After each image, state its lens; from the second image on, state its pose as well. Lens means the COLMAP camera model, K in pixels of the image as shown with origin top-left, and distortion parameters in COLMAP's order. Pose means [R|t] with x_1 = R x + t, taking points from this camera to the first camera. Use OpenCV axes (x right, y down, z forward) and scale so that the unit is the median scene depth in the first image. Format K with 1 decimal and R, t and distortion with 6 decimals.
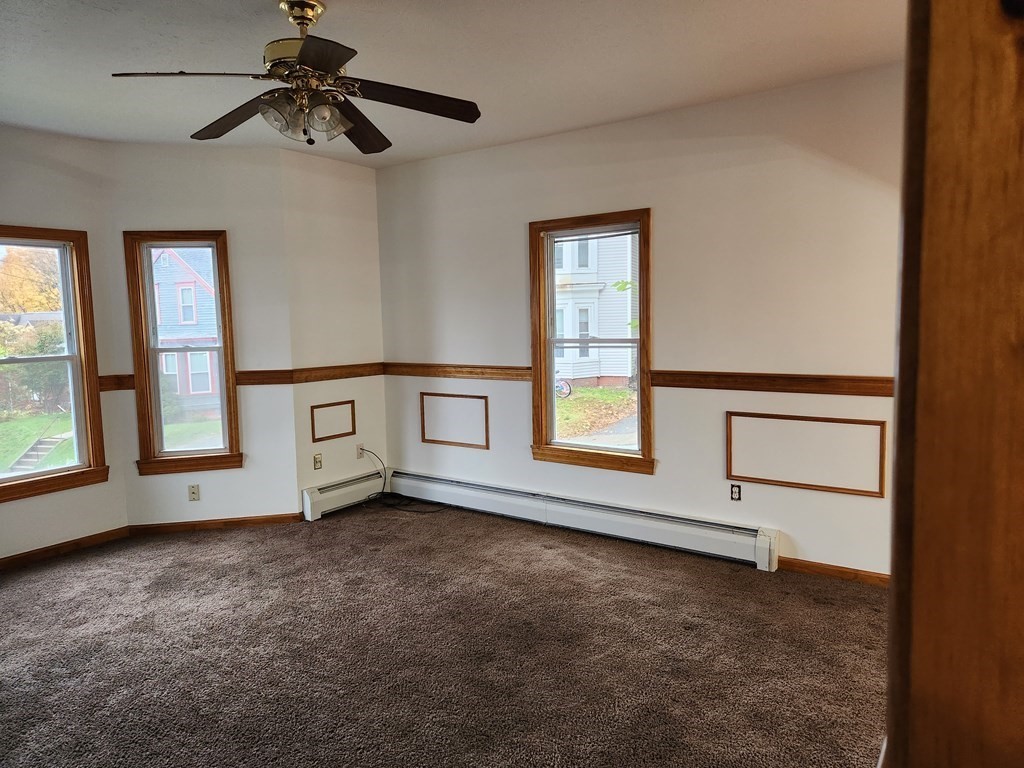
lens RADIAL K [[684.3, 0, 514.2], [0, 684.3, 377.7], [0, 0, 1]] dist [0.038413, -0.012457]
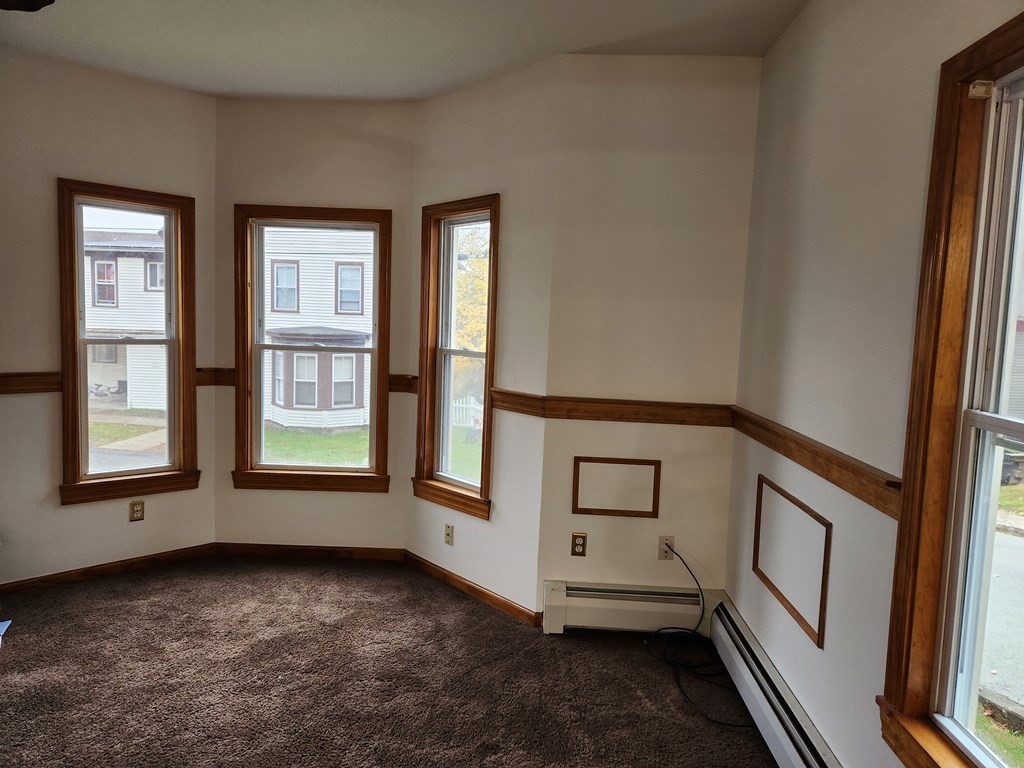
lens RADIAL K [[684.3, 0, 510.4], [0, 684.3, 375.5], [0, 0, 1]] dist [0.038413, -0.012457]
pose [[0.543198, 0.113091, -0.831953, 0.200837], [-0.121126, 0.991077, 0.055635, -0.064083], [0.830821, 0.070550, 0.552050, 0.615055]]
